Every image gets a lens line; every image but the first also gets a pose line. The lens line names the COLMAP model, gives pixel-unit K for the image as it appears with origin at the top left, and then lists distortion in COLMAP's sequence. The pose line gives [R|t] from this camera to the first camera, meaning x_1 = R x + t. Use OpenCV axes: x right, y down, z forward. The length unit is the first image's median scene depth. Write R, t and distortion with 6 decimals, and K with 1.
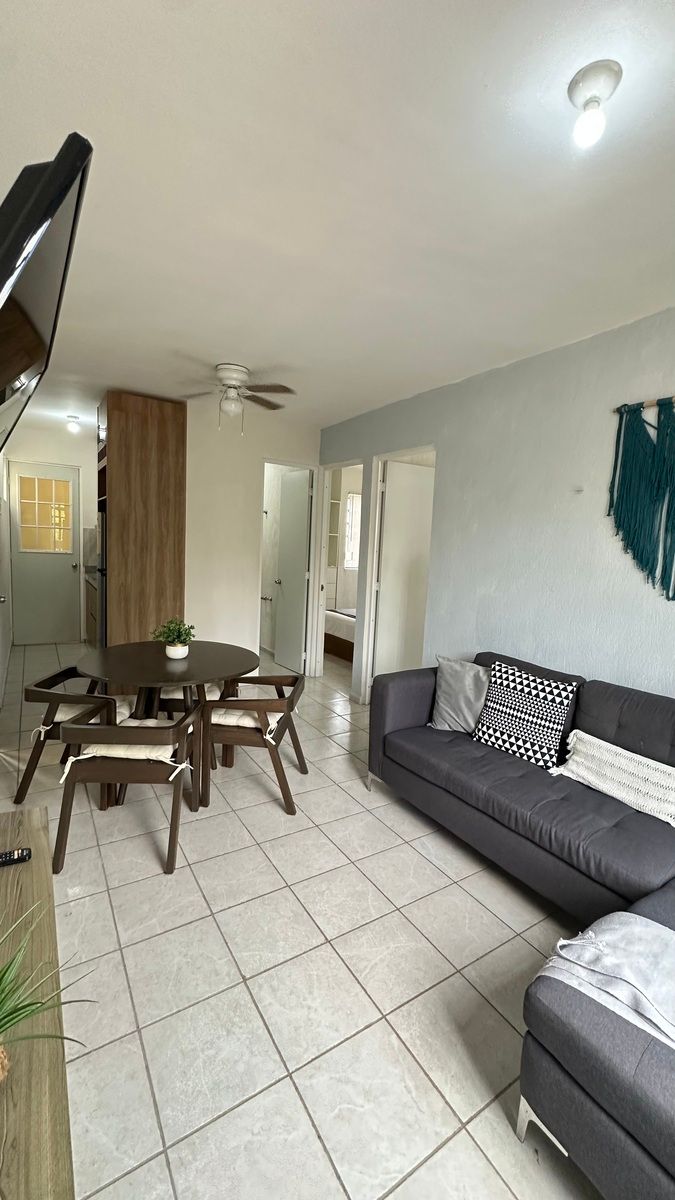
lens RADIAL K [[480.5, 0, 344.5], [0, 480.5, 596.6], [0, 0, 1]] dist [-0.002855, 0.000830]
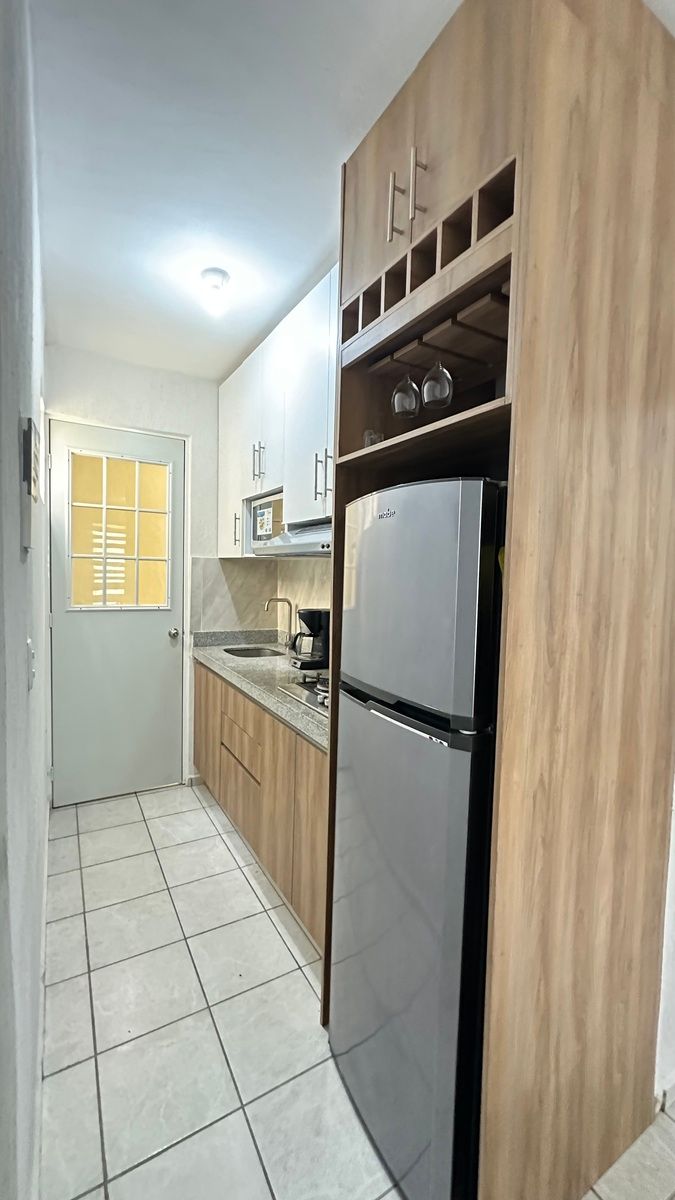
lens RADIAL K [[480.5, 0, 342.5], [0, 480.5, 597.7], [0, 0, 1]] dist [-0.002855, 0.000830]
pose [[0.998821, -0.021452, -0.043539, -0.381521], [0.018900, 0.998127, -0.058183, -0.071928], [0.044706, 0.057292, 0.997356, 0.531320]]
